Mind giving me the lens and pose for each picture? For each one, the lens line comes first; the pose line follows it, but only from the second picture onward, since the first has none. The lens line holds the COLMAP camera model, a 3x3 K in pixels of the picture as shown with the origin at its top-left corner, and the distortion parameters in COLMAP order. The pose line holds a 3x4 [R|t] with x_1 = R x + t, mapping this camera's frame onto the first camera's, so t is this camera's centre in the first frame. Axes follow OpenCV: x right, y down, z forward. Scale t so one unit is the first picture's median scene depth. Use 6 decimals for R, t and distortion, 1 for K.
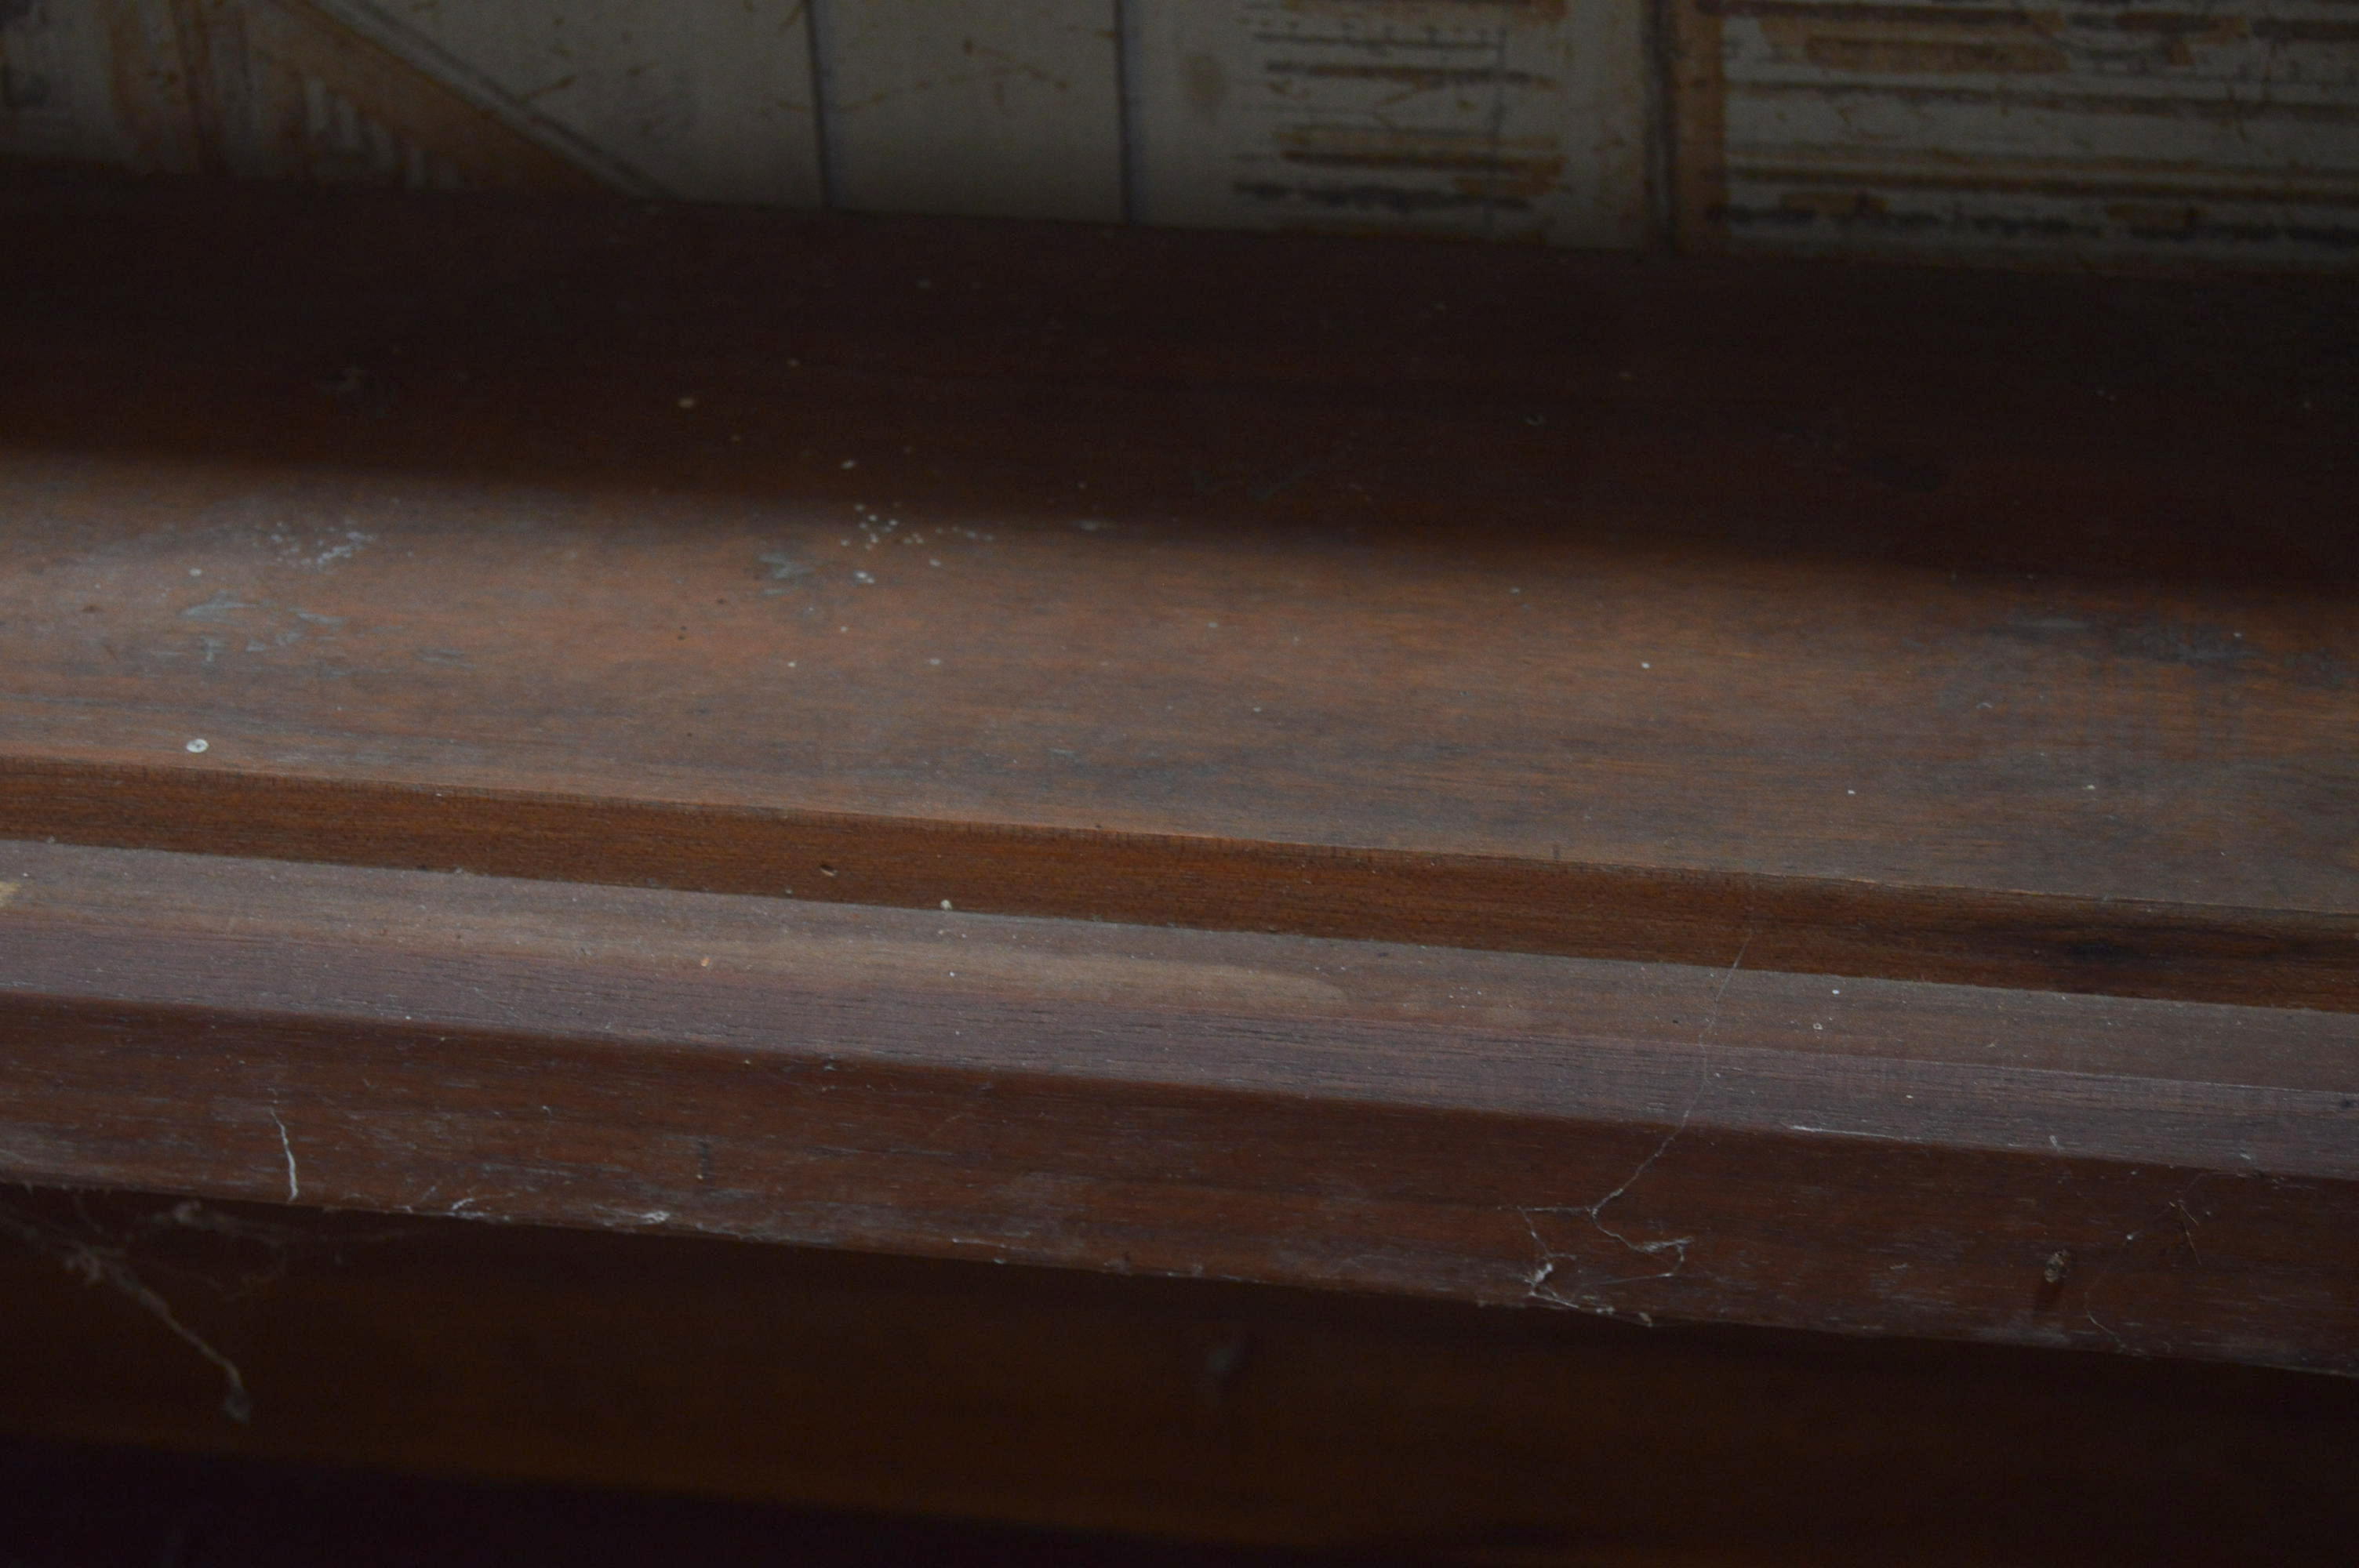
lens RADIAL K [[5374.8, 0, 1179.5], [0, 5374.8, 784.0], [0, 0, 1]] dist [-0.018020, -0.244432]
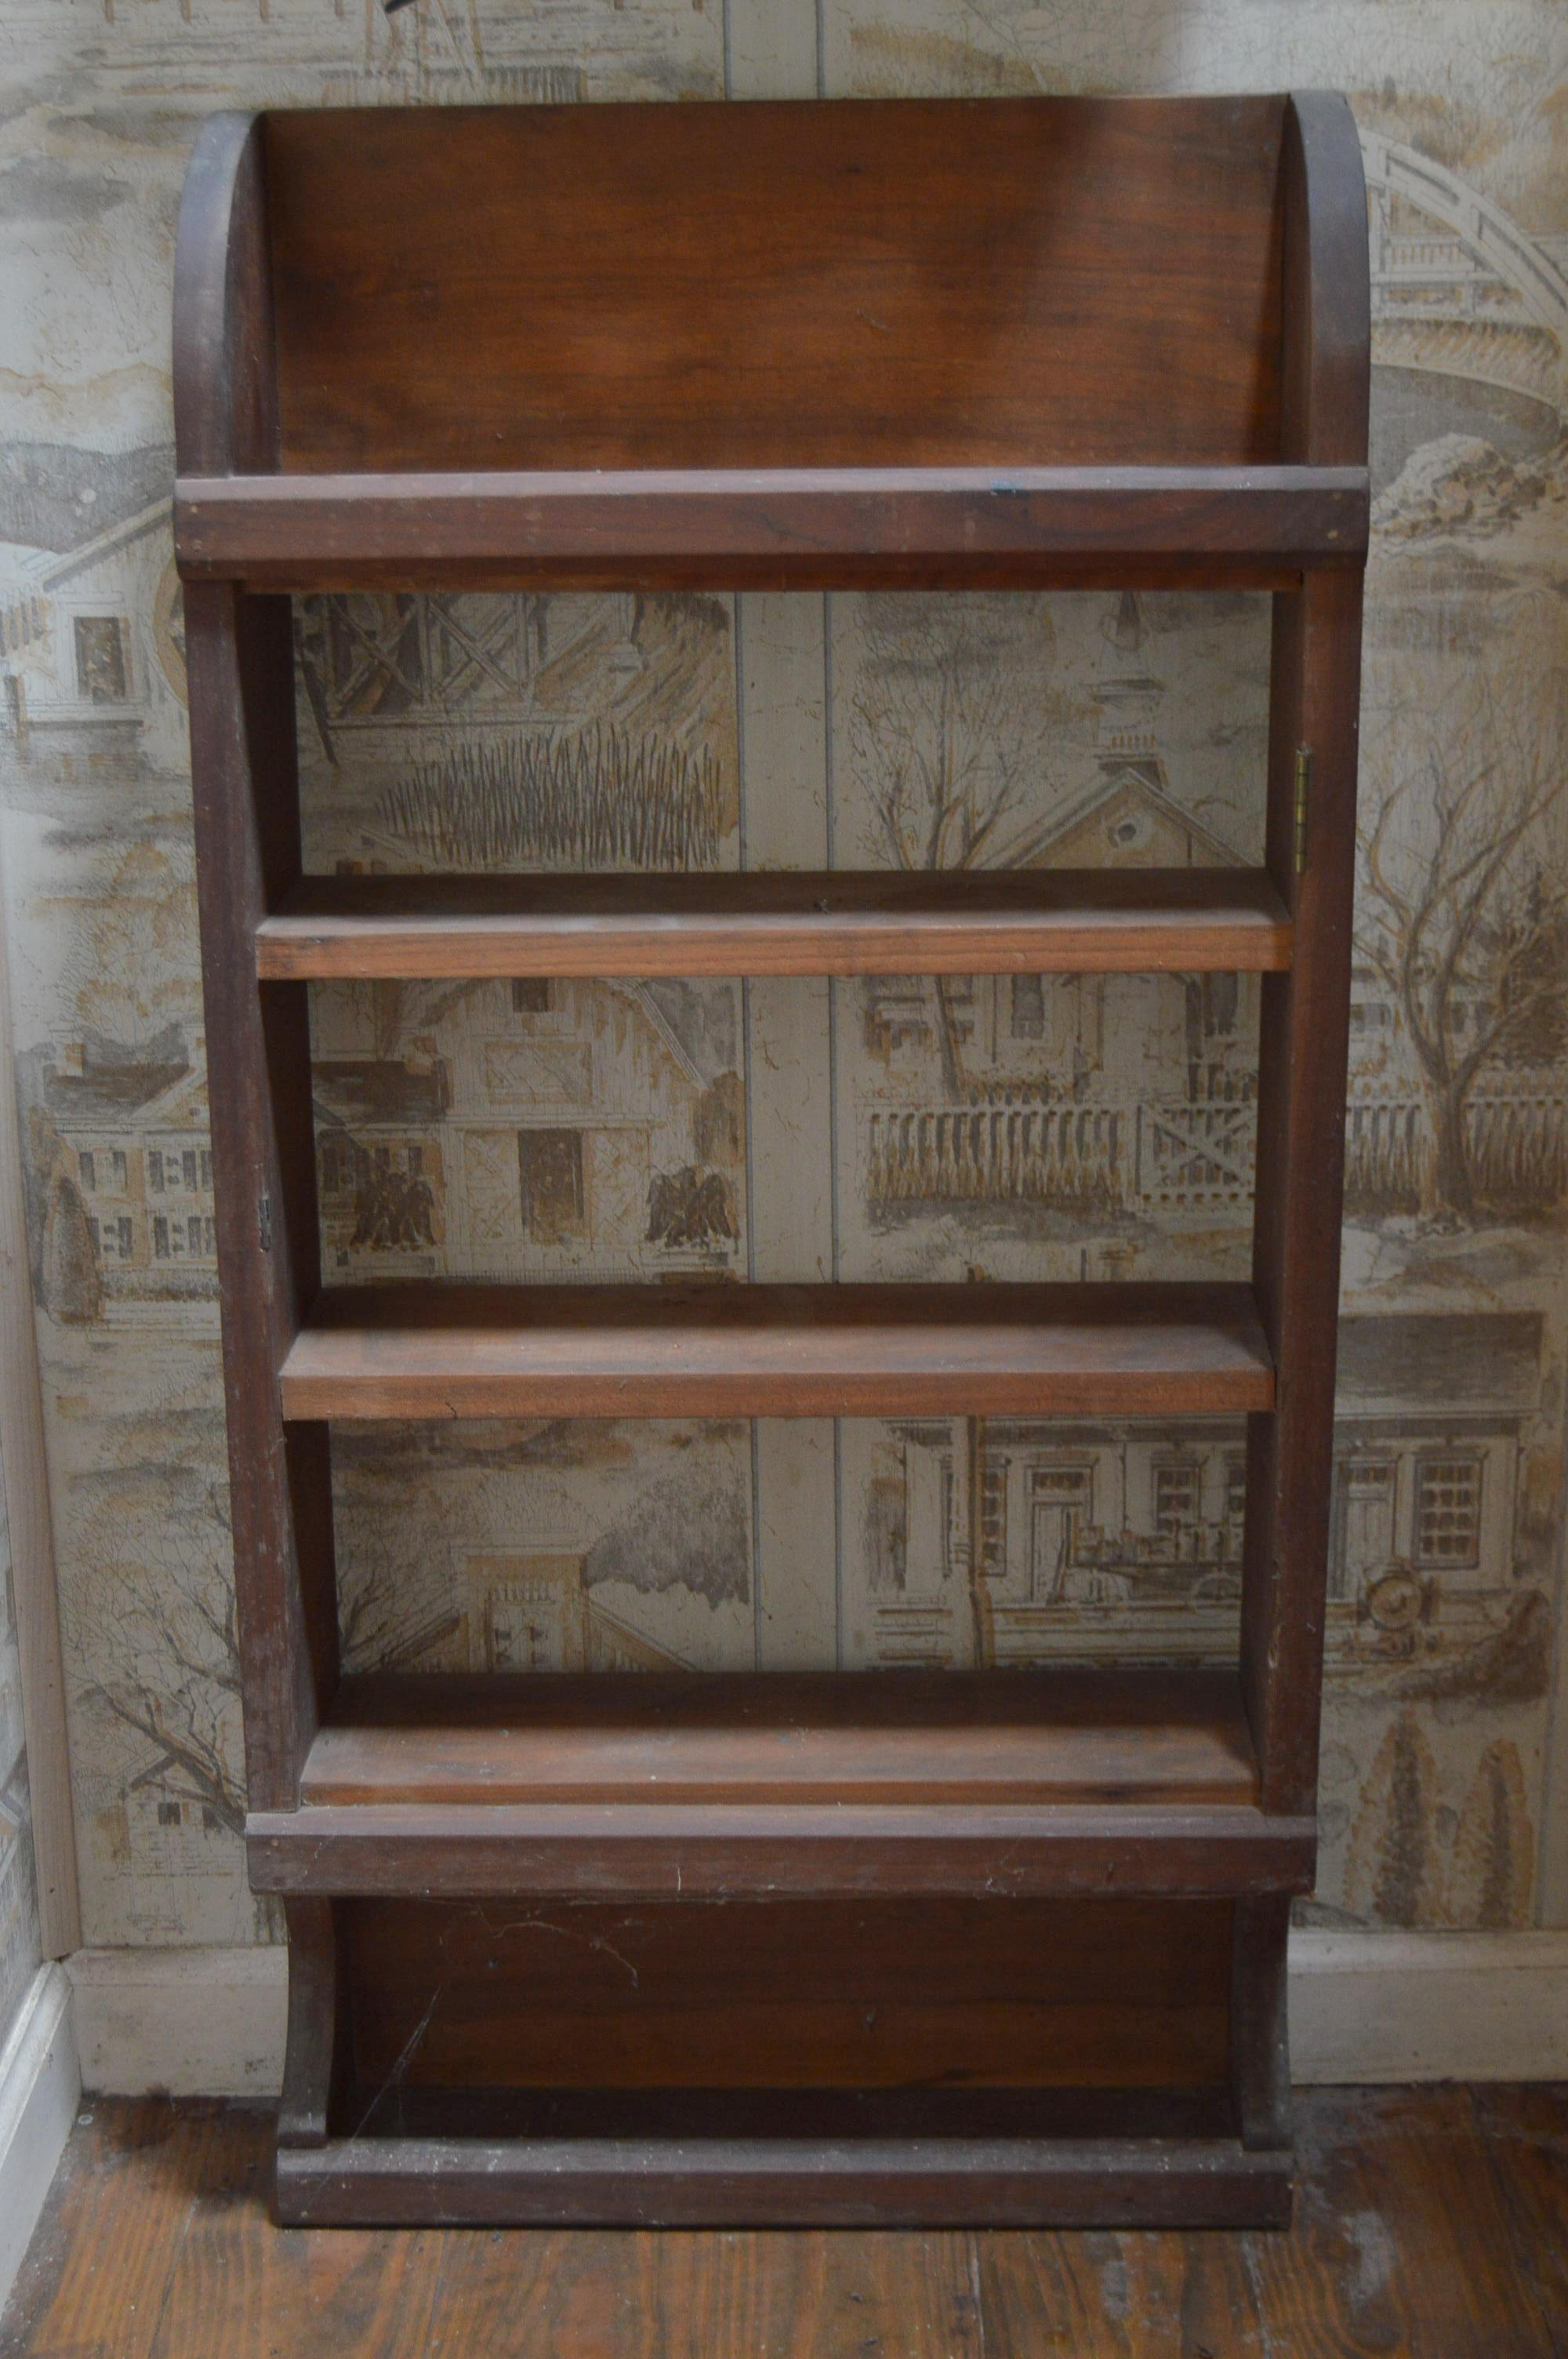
lens RADIAL K [[3410.8, 0, 784.0], [0, 3410.8, 1179.5], [0, 0, 1]] dist [-0.048376, -0.038797]
pose [[0.993280, -0.018527, 0.114246, -0.329220], [0.060319, 0.925315, -0.374370, 0.486778], [-0.098777, 0.378746, 0.920214, -1.394853]]
